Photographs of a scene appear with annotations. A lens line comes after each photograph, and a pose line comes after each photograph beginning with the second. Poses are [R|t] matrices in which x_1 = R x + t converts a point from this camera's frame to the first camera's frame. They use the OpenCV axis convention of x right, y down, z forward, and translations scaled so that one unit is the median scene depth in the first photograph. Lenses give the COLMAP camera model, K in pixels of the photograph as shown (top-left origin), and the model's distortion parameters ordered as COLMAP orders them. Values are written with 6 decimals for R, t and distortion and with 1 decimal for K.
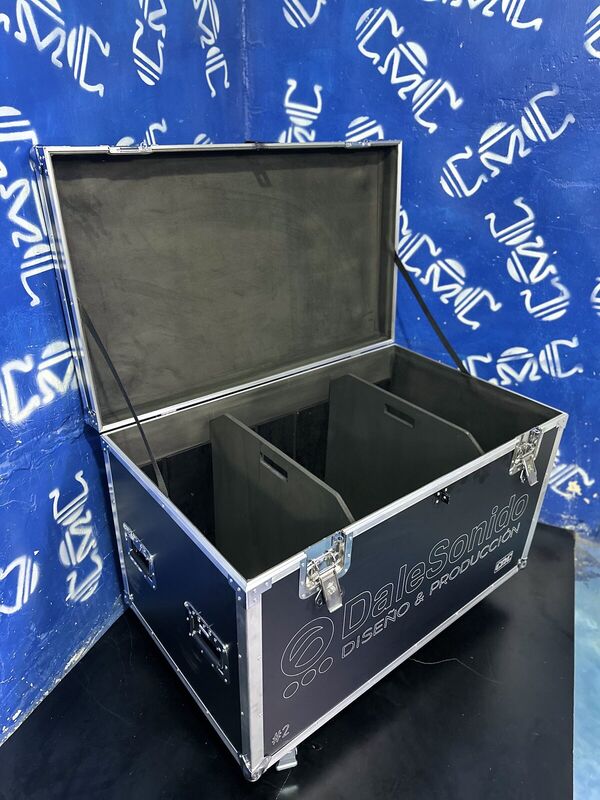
lens RADIAL K [[557.2, 0, 299.0], [0, 557.2, 406.6], [0, 0, 1]] dist [-0.001747, -0.009948]
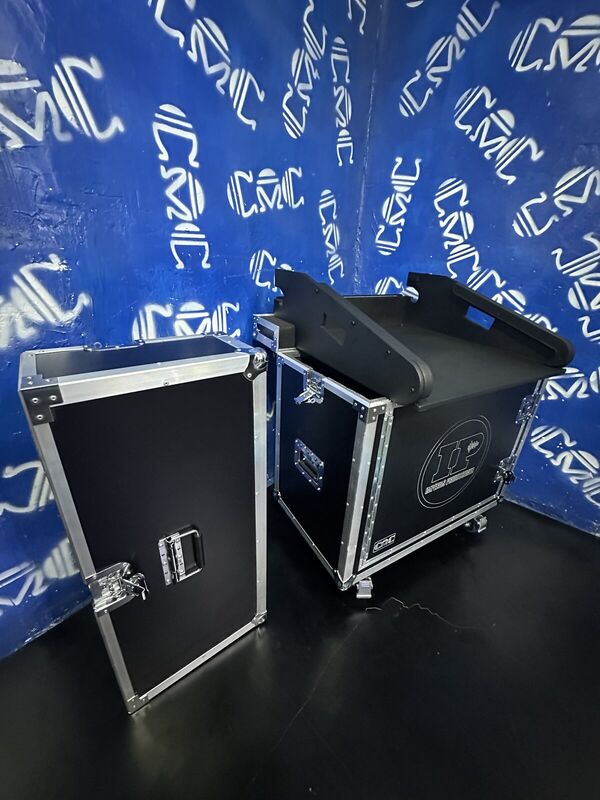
lens RADIAL K [[314.9, 0, 300.9], [0, 314.9, 399.7], [0, 0, 1]] dist [-0.008334, 0.000860]
pose [[0.959881, 0.133619, -0.246524, 0.027382], [-0.153343, 0.986192, -0.062541, 0.097566], [0.234764, 0.097835, 0.967117, 0.267184]]
